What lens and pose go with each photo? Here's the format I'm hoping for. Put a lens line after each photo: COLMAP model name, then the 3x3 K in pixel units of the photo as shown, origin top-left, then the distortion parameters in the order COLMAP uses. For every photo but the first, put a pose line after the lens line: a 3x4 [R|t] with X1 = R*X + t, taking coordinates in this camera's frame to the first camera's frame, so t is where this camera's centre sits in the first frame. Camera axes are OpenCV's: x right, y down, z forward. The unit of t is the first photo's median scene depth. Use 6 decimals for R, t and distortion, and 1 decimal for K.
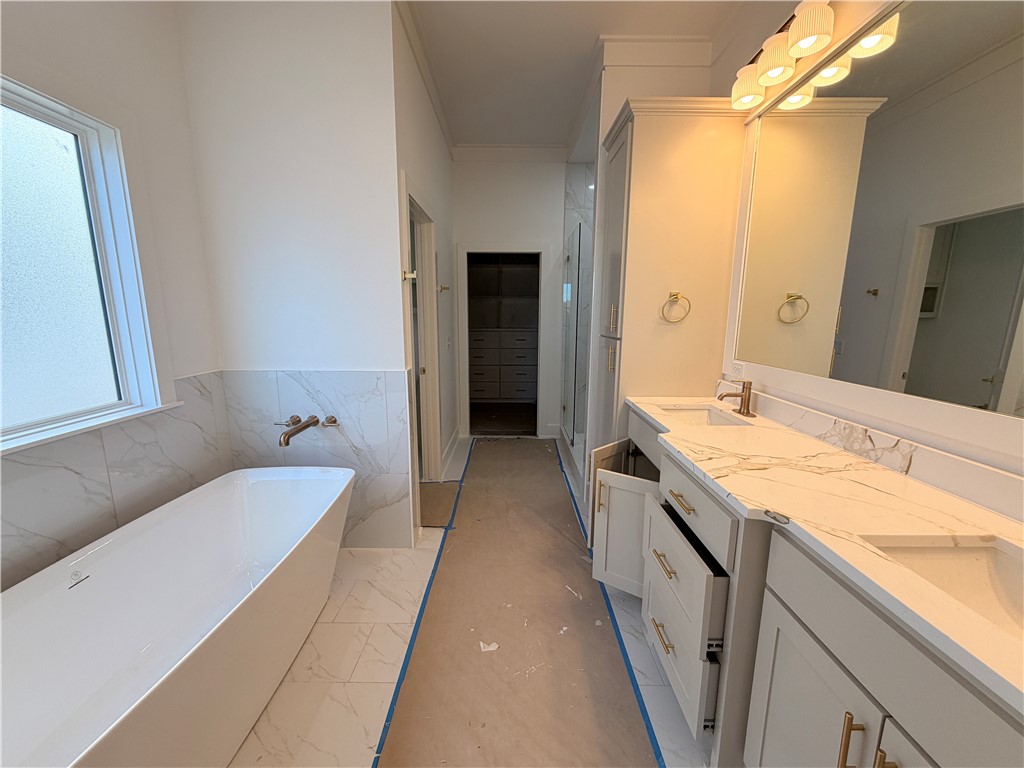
lens RADIAL K [[407.0, 0, 510.3], [0, 407.0, 384.7], [0, 0, 1]] dist [-0.000200, 0.000231]
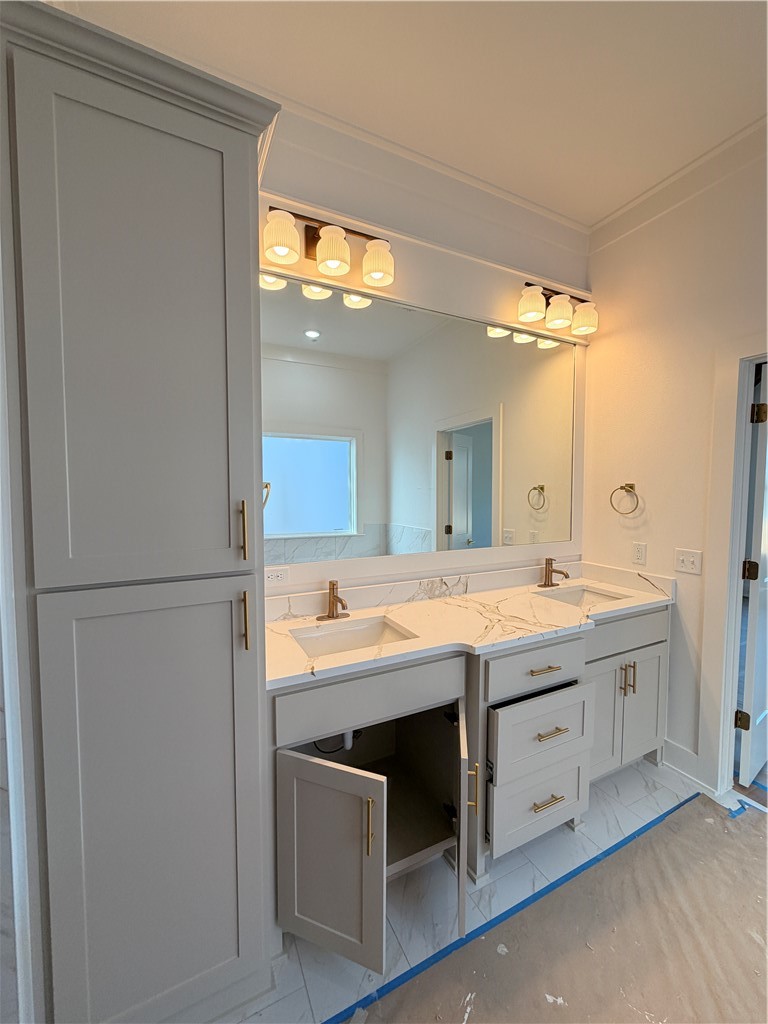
lens RADIAL K [[407.0, 0, 384.0], [0, 407.0, 512.0], [0, 0, 1]] dist [-0.000200, 0.000231]
pose [[-0.445043, -0.052241, 0.893984, -0.371917], [0.155115, 0.978710, 0.134411, -0.367742], [-0.881973, 0.198489, -0.427465, 1.768077]]
